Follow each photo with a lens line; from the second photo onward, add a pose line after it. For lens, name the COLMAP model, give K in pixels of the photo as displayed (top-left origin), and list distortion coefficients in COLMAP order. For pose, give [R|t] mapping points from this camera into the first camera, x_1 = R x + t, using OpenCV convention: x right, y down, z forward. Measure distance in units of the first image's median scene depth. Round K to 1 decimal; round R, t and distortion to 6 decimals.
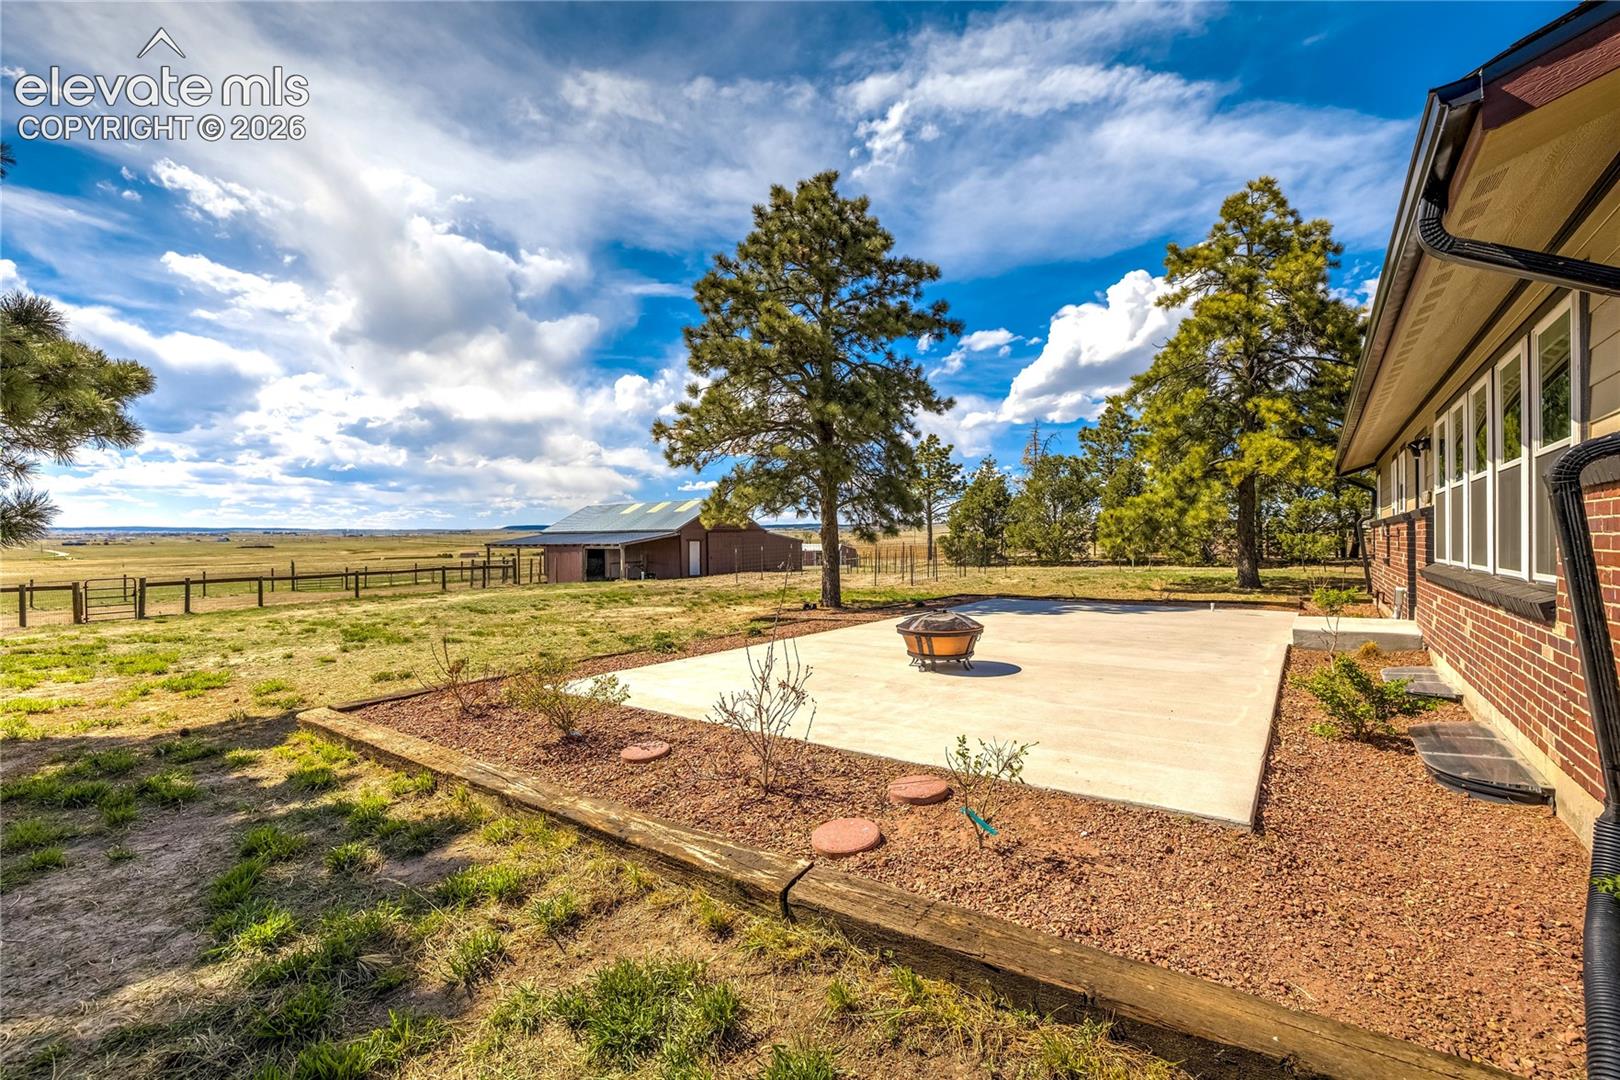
lens RADIAL K [[690.3, 0, 816.1], [0, 690.3, 538.6], [0, 0, 1]] dist [-0.000750, 0.000469]
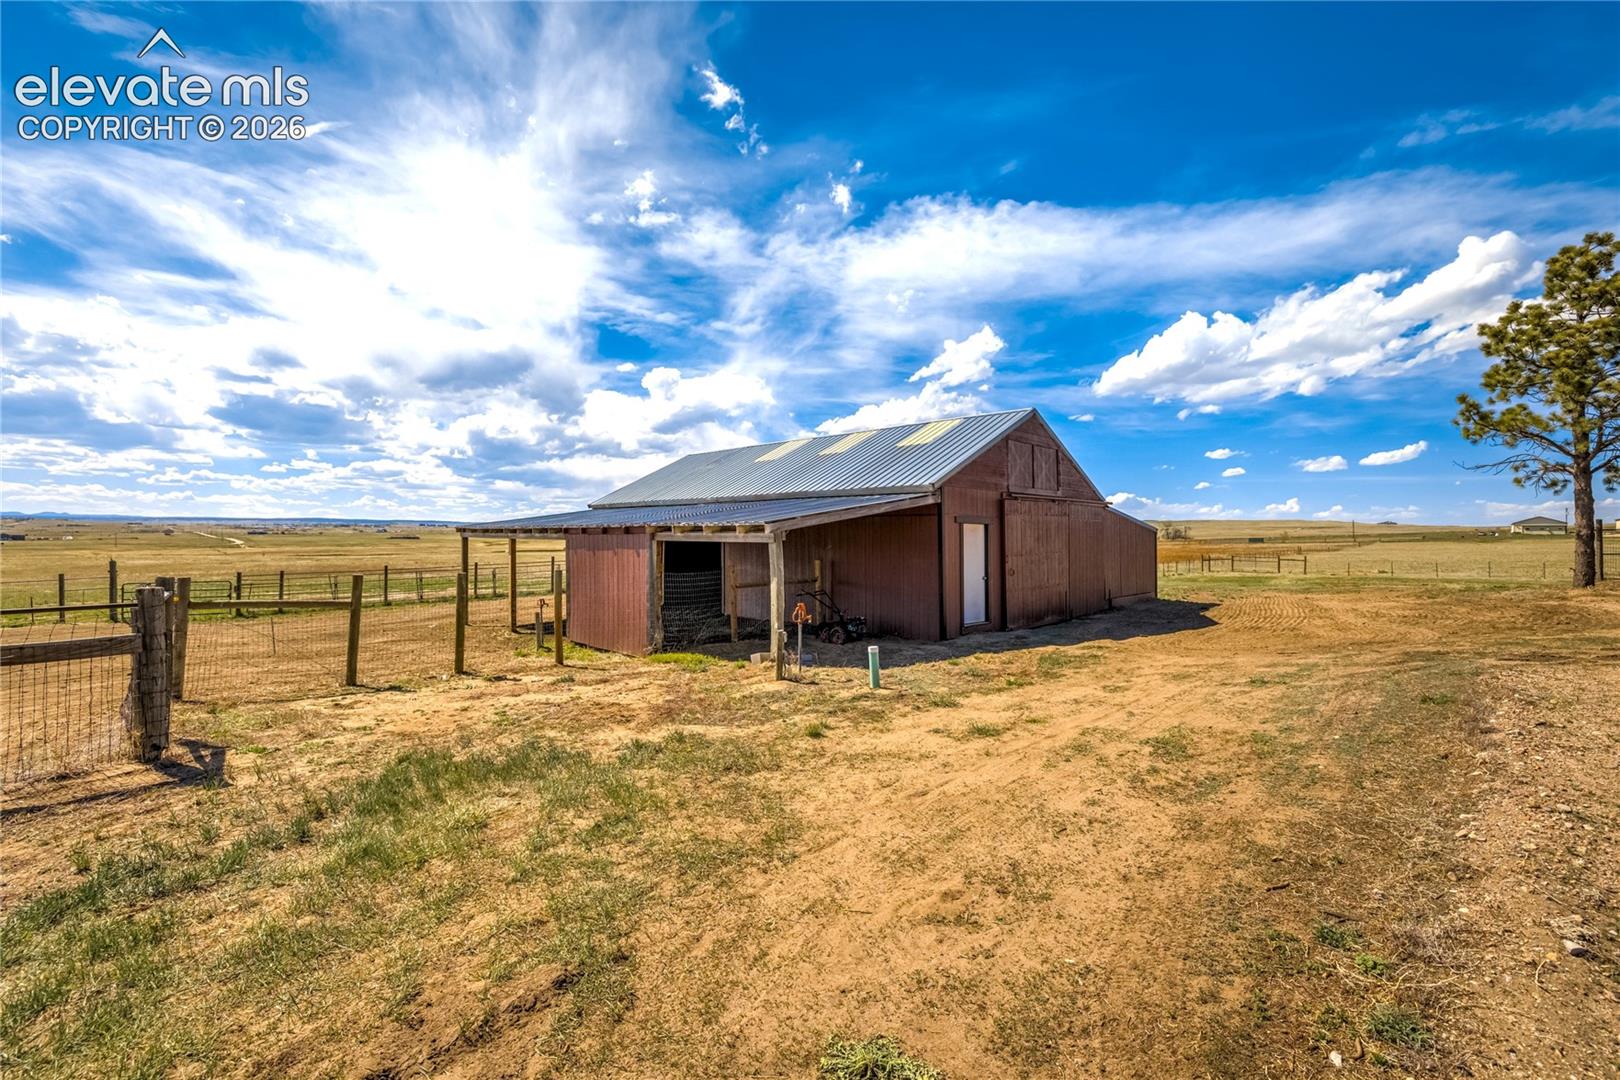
lens RADIAL K [[690.3, 0, 810.5], [0, 690.3, 533.9], [0, 0, 1]] dist [-0.000750, 0.000469]
pose [[0.985853, 0.008359, -0.167406, -0.212122], [-0.008394, 0.999965, 0.000495, 0.010733], [0.167404, 0.000917, 0.985888, 0.689576]]
